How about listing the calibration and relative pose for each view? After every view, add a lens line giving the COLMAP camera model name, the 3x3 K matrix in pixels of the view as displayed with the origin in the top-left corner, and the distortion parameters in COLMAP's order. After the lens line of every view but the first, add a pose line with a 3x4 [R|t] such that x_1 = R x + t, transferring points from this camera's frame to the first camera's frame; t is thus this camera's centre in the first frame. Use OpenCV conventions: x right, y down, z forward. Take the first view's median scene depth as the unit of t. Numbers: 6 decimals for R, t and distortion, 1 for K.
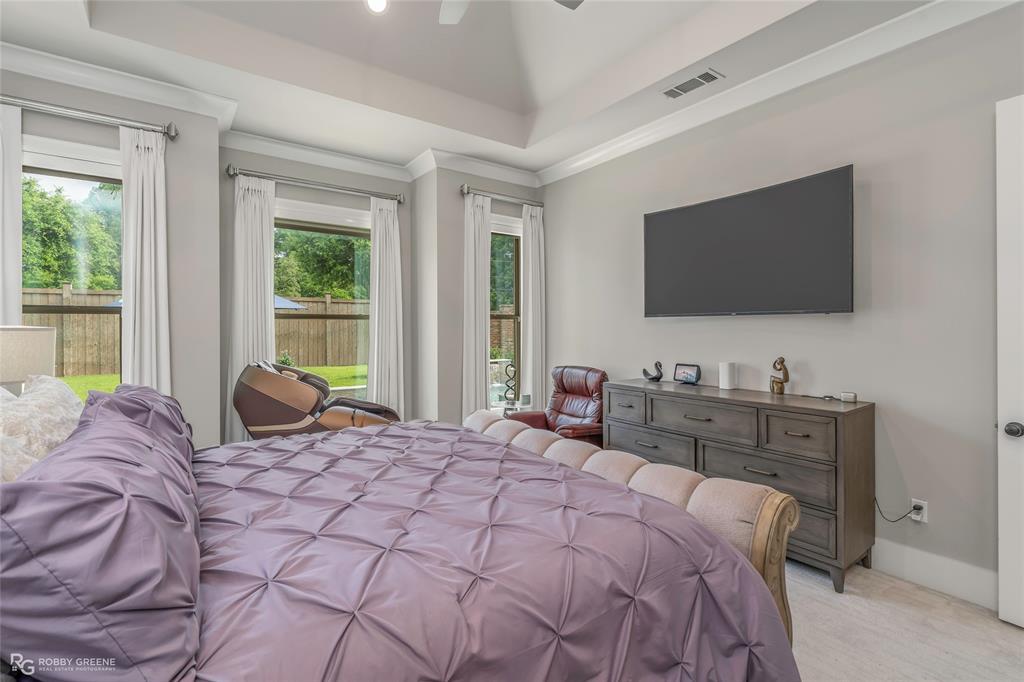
lens RADIAL K [[467.2, 0, 516.8], [0, 467.2, 334.4], [0, 0, 1]] dist [0.001634, -0.001681]
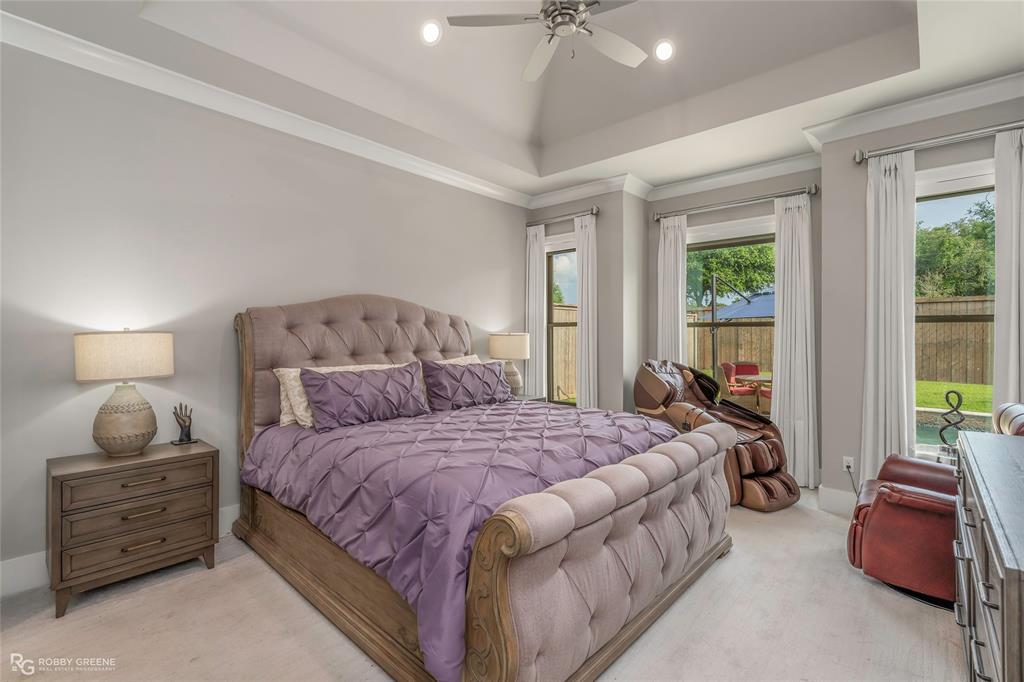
lens RADIAL K [[467.2, 0, 516.4], [0, 467.2, 335.4], [0, 0, 1]] dist [0.001634, -0.001681]
pose [[0.189292, 0.006128, -0.981902, 0.582602], [-0.018546, 0.999824, 0.002665, -0.006746], [0.981746, 0.017706, 0.189373, 0.326690]]
